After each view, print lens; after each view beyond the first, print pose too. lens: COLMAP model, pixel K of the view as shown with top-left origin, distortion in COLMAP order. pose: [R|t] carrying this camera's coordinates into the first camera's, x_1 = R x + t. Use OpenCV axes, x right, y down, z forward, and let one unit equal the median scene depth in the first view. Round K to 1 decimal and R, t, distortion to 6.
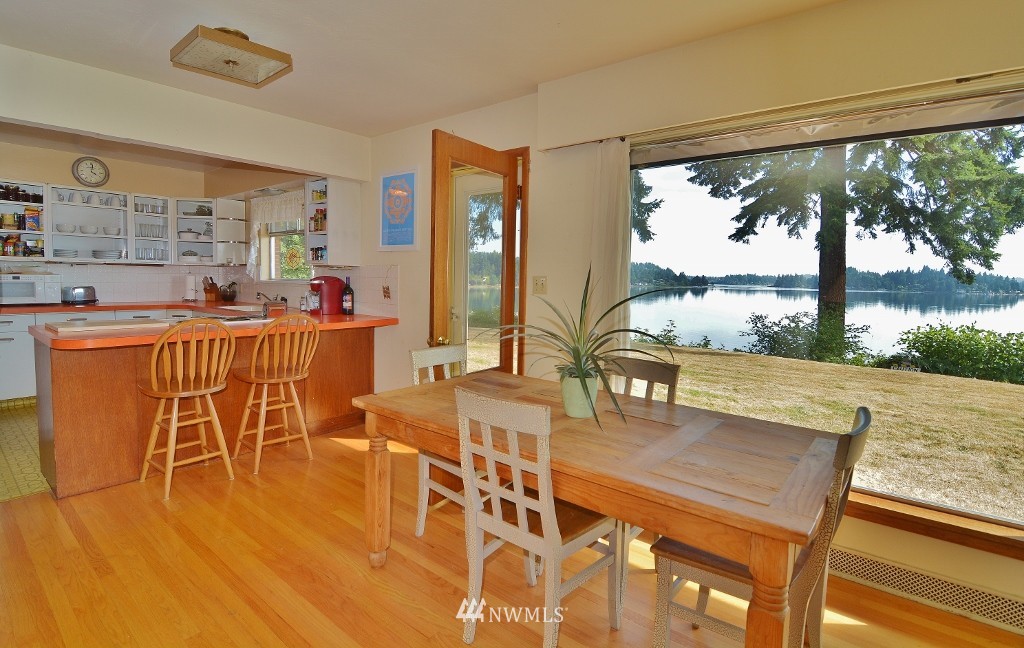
lens RADIAL K [[496.8, 0, 519.1], [0, 496.8, 310.2], [0, 0, 1]] dist [-0.021822, -0.001598]
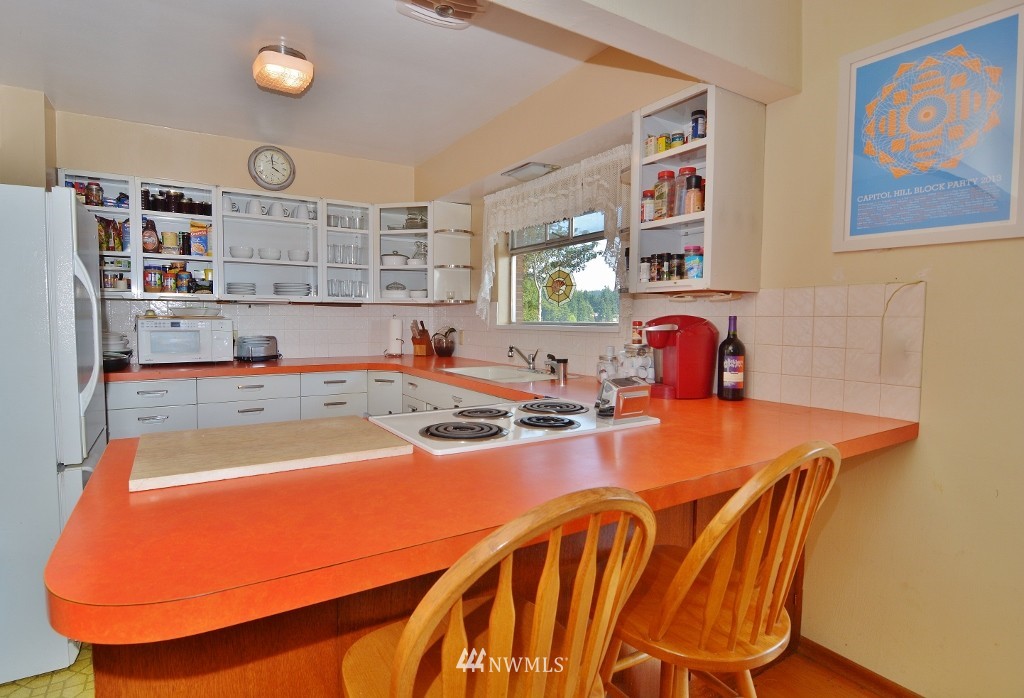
lens RADIAL K [[527.2, 0, 511.3], [0, 527.2, 351.1], [0, 0, 1]] dist [-0.007700, -0.004884]
pose [[0.947954, 0.006744, -0.318335, -0.324603], [-0.009275, 0.999936, -0.006434, -0.026106], [0.318272, 0.009052, 0.947956, 0.409855]]
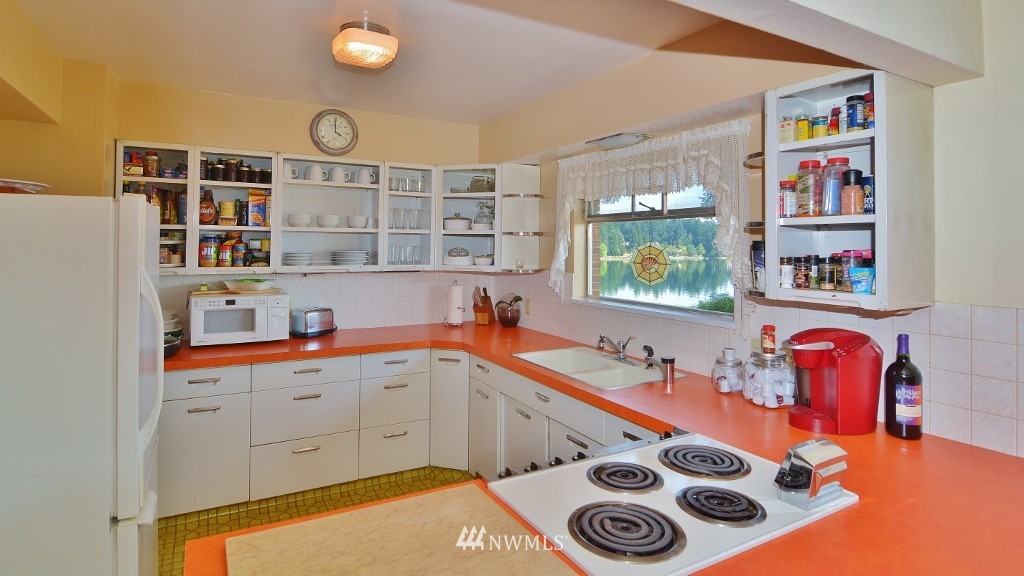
lens RADIAL K [[536.1, 0, 515.6], [0, 536.1, 239.5], [0, 0, 1]] dist [-0.014320, -0.003186]
pose [[0.931896, -0.017841, -0.362287, -0.399200], [-0.012199, 0.996683, -0.080462, -0.087626], [0.362521, 0.079402, 0.928587, 0.437792]]
